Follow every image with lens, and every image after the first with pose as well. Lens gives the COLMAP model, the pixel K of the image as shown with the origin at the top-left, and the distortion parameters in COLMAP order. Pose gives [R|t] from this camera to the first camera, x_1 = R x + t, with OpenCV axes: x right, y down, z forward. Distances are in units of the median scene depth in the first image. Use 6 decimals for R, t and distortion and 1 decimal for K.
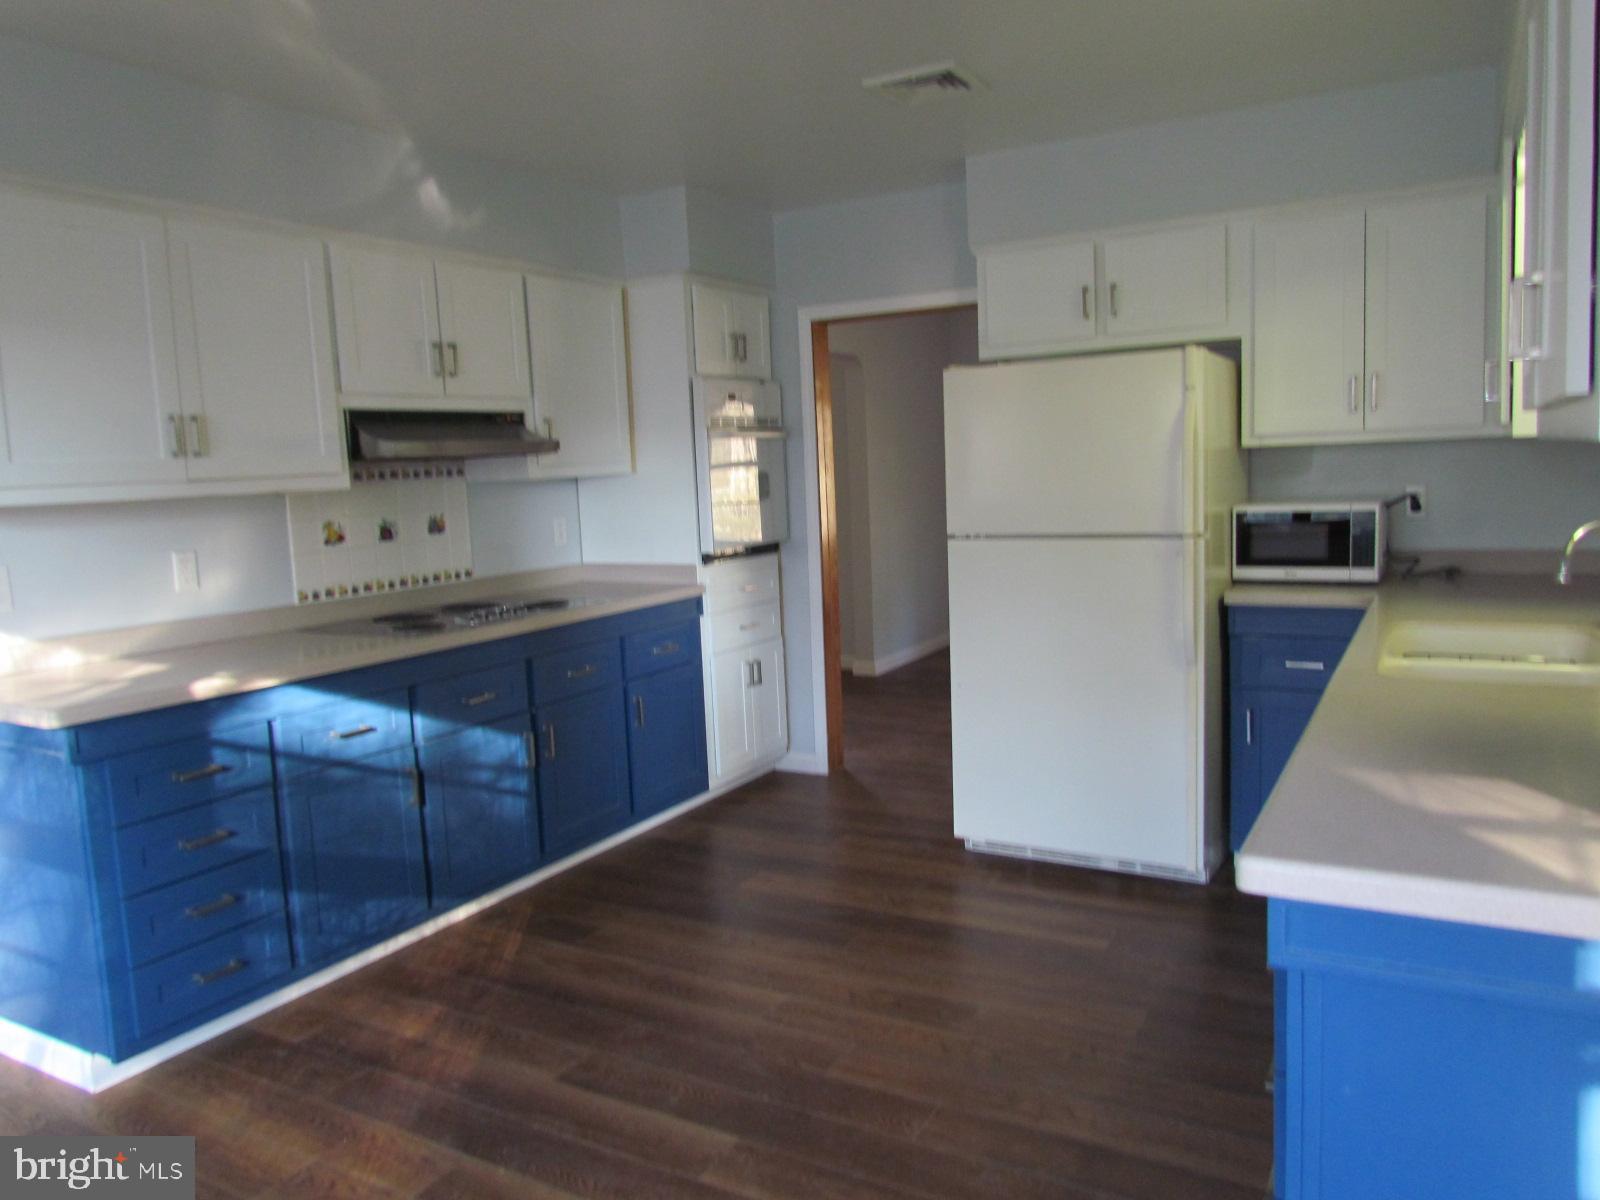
lens RADIAL K [[1151.0, 0, 799.3], [0, 1151.0, 591.4], [0, 0, 1]] dist [-0.033467, 0.029716]
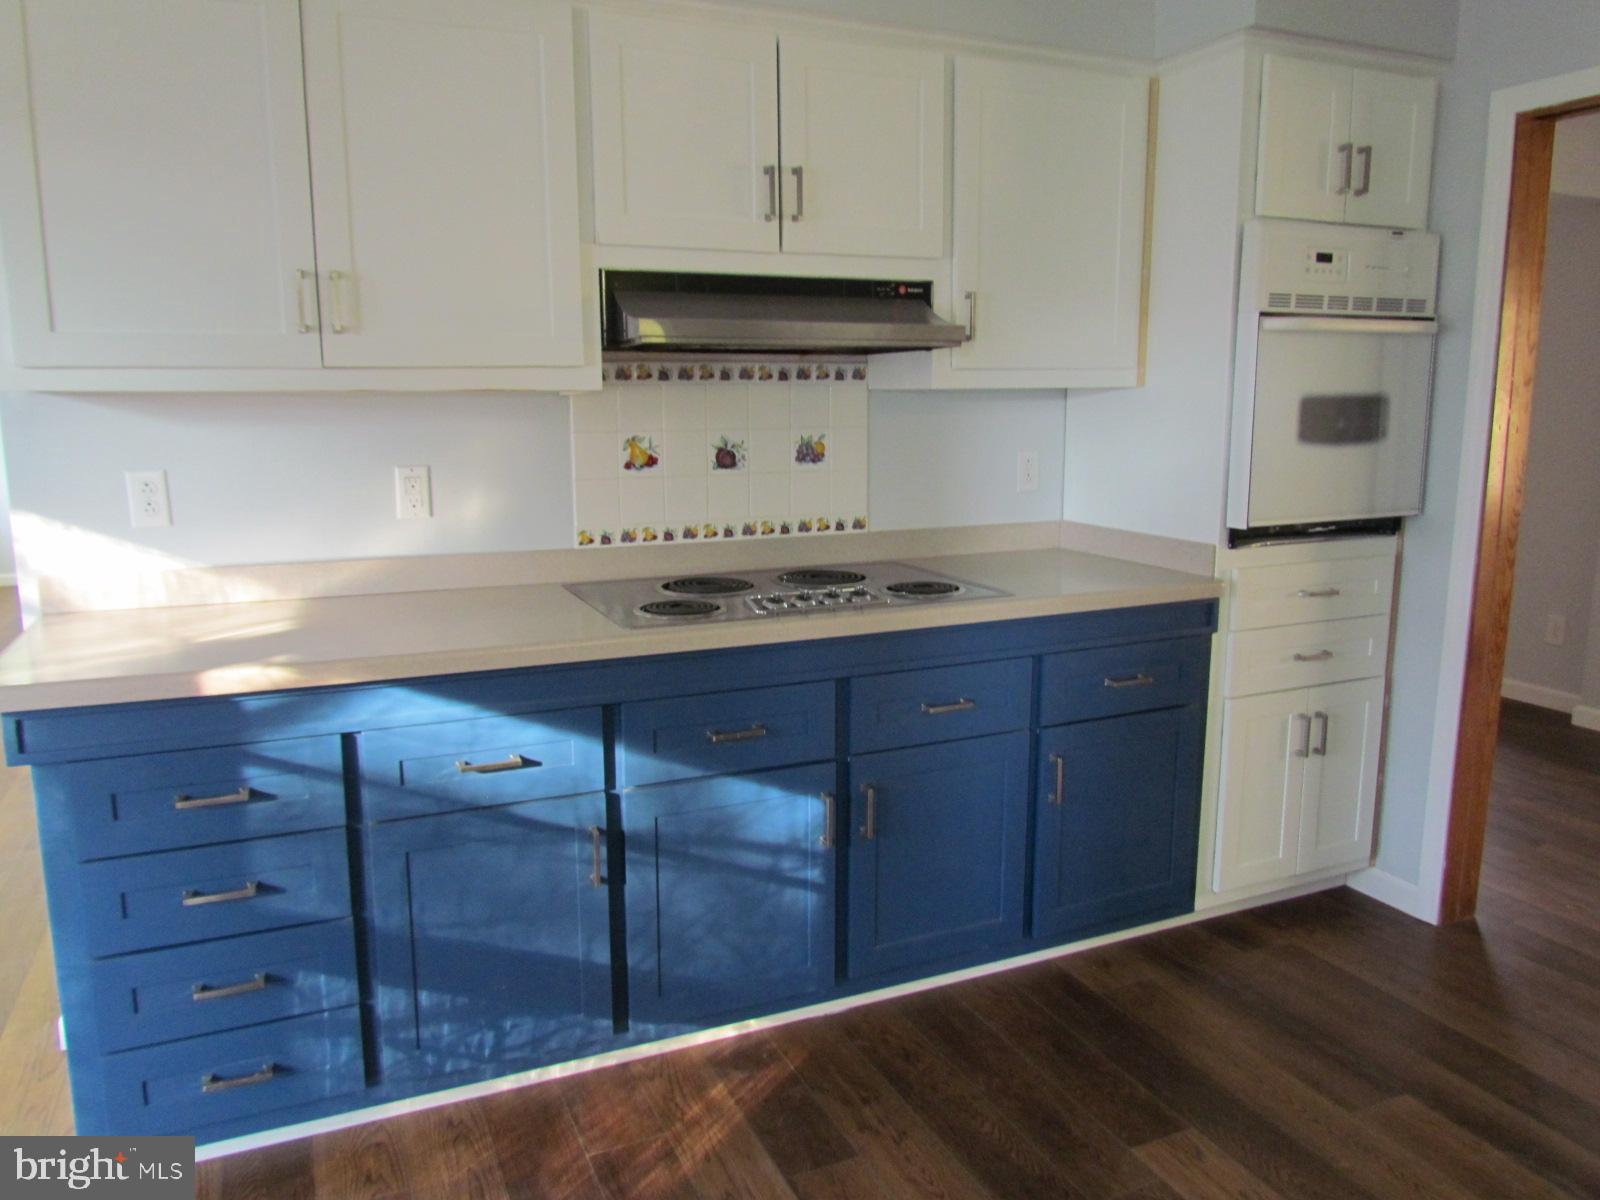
lens RADIAL K [[1151.0, 0, 799.3], [0, 1151.0, 591.4], [0, 0, 1]] dist [-0.033467, 0.029716]
pose [[0.811406, 0.131004, -0.569613, 0.086132], [-0.092717, 0.991067, 0.095860, -0.041320], [0.577083, -0.024969, 0.816304, 0.446425]]
